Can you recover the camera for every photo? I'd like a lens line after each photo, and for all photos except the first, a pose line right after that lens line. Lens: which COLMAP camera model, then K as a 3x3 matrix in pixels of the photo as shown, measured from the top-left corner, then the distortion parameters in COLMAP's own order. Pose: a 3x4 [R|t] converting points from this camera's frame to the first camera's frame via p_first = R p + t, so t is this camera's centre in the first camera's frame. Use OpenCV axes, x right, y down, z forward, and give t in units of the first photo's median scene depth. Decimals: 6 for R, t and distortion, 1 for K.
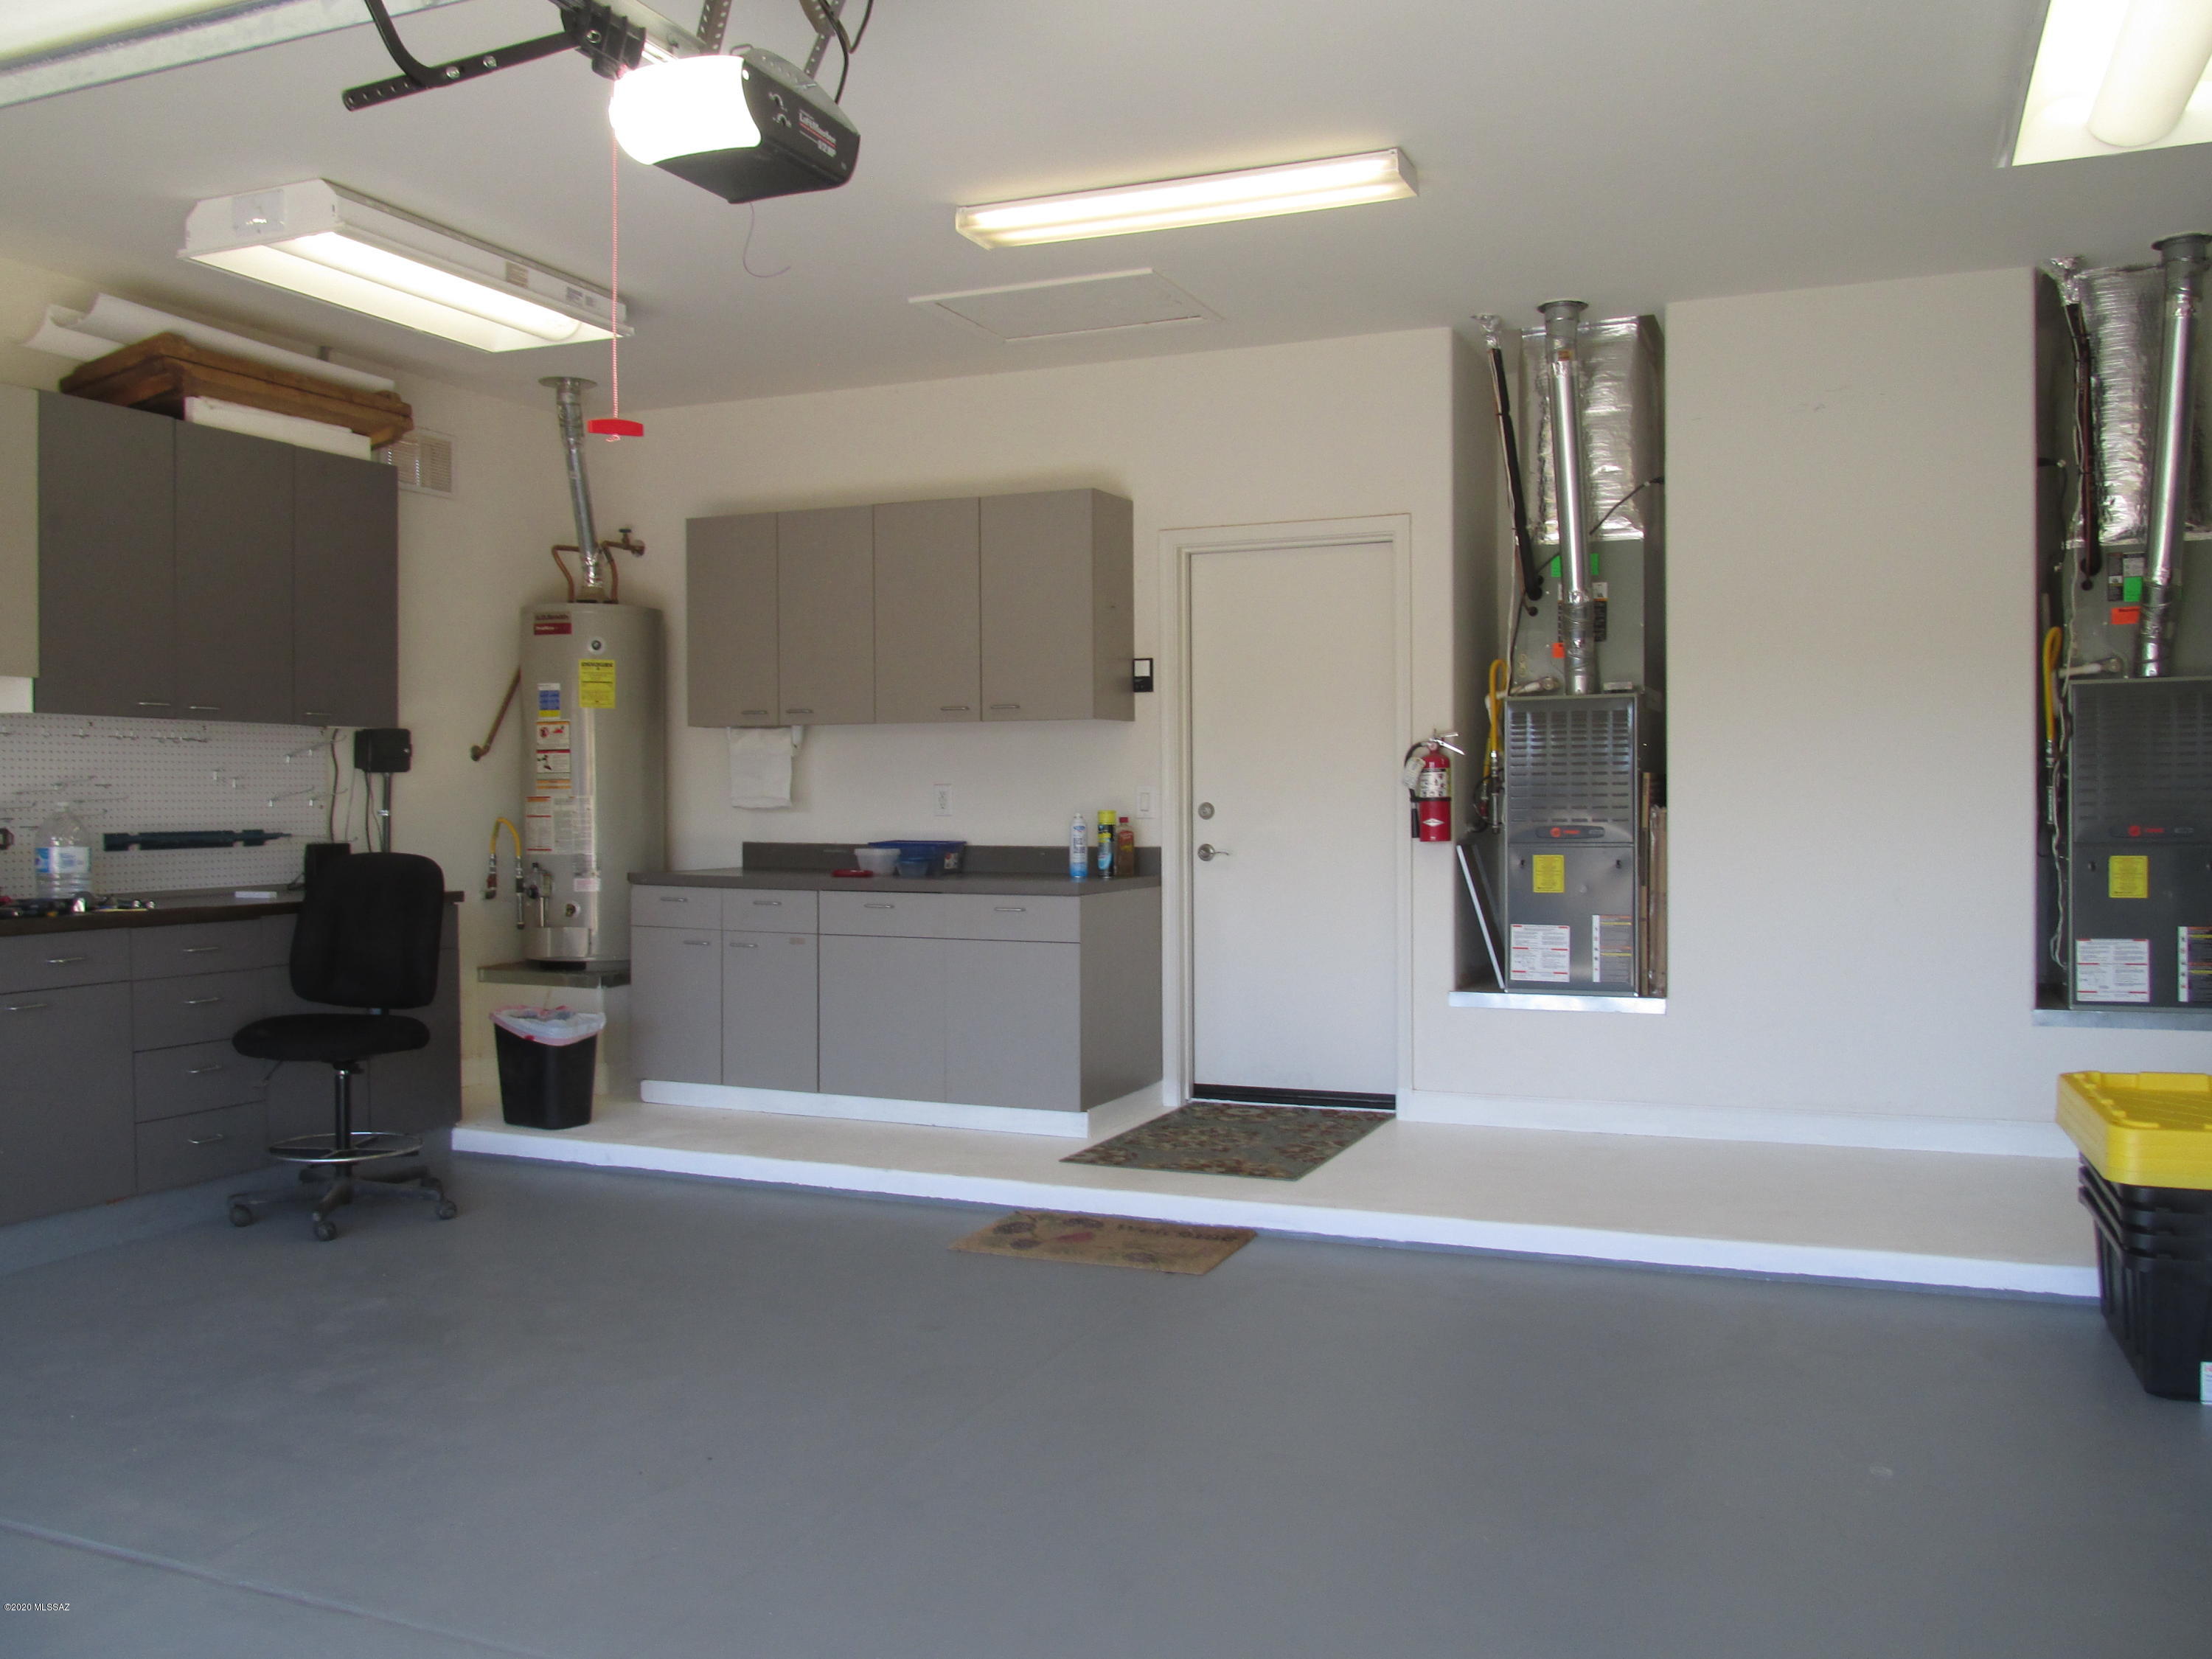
lens RADIAL K [[1833.5, 0, 1115.9], [0, 1833.5, 833.9], [0, 0, 1]] dist [-0.029719, 0.005813]
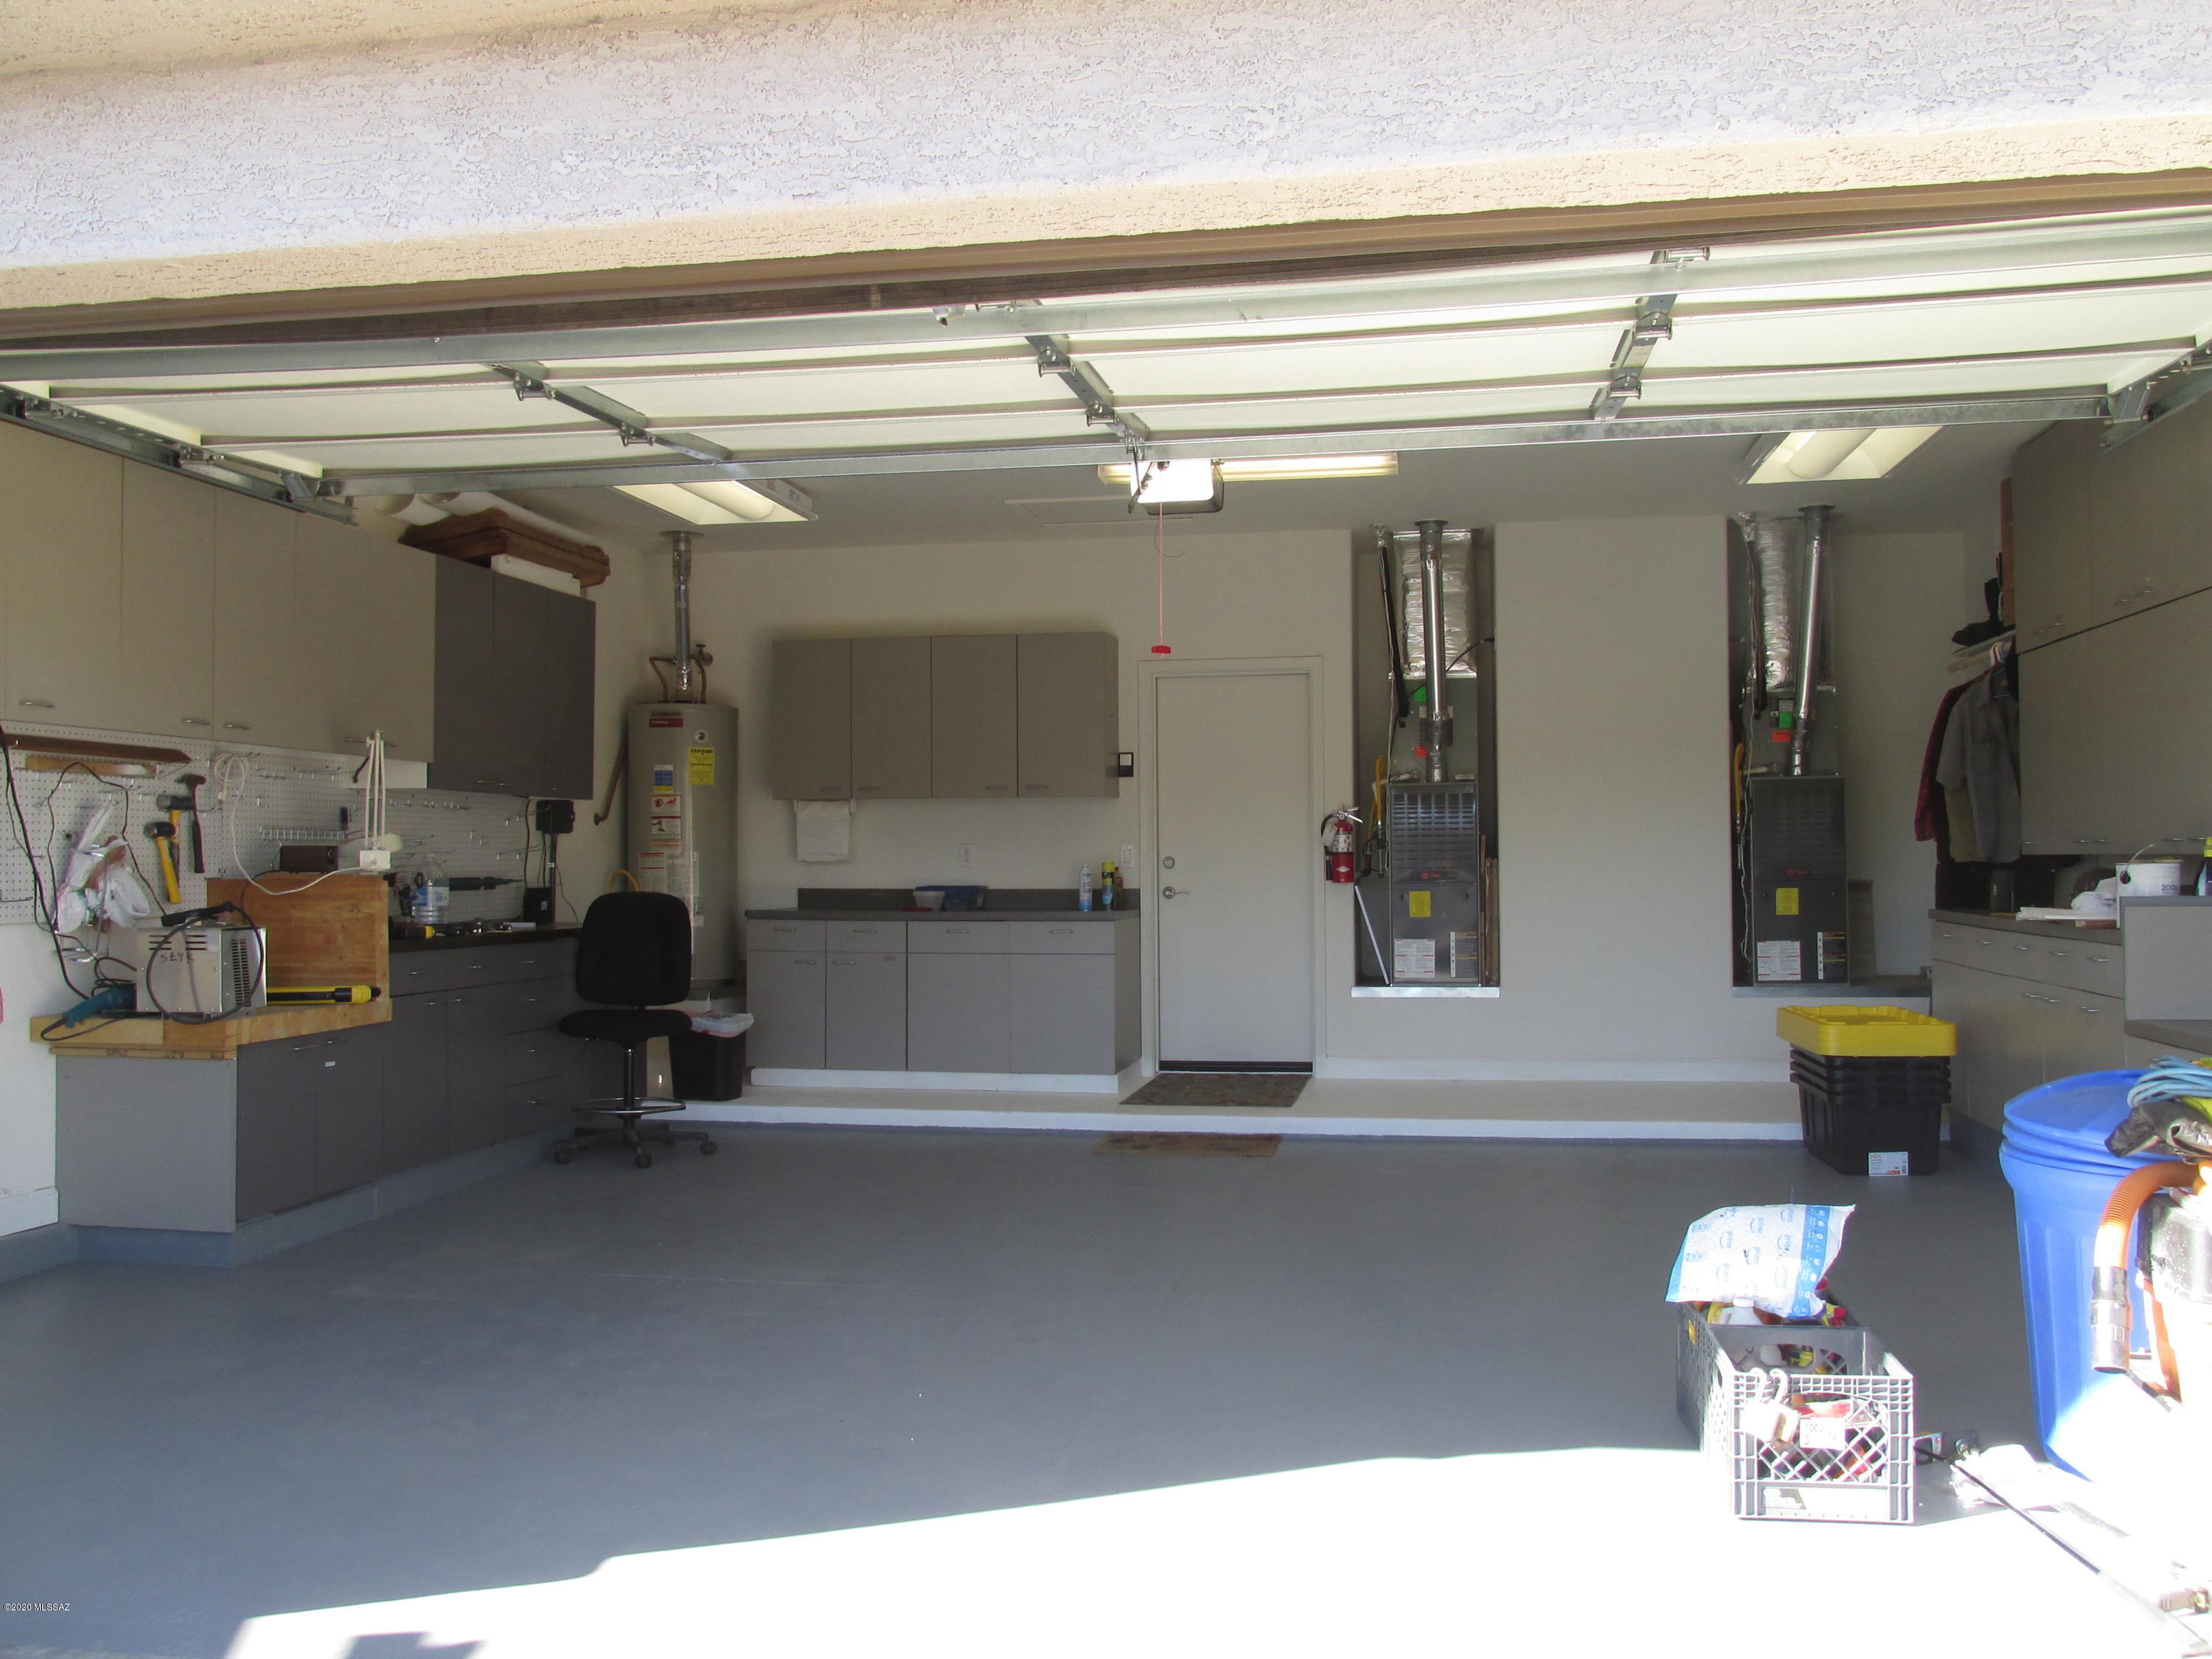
lens RADIAL K [[1833.5, 0, 1115.9], [0, 1833.5, 833.9], [0, 0, 1]] dist [-0.029719, 0.005813]
pose [[0.975366, 0.002369, 0.220581, -0.323215], [0.005466, 0.999376, -0.034904, 0.015200], [-0.220526, 0.035250, 0.974744, -0.376560]]
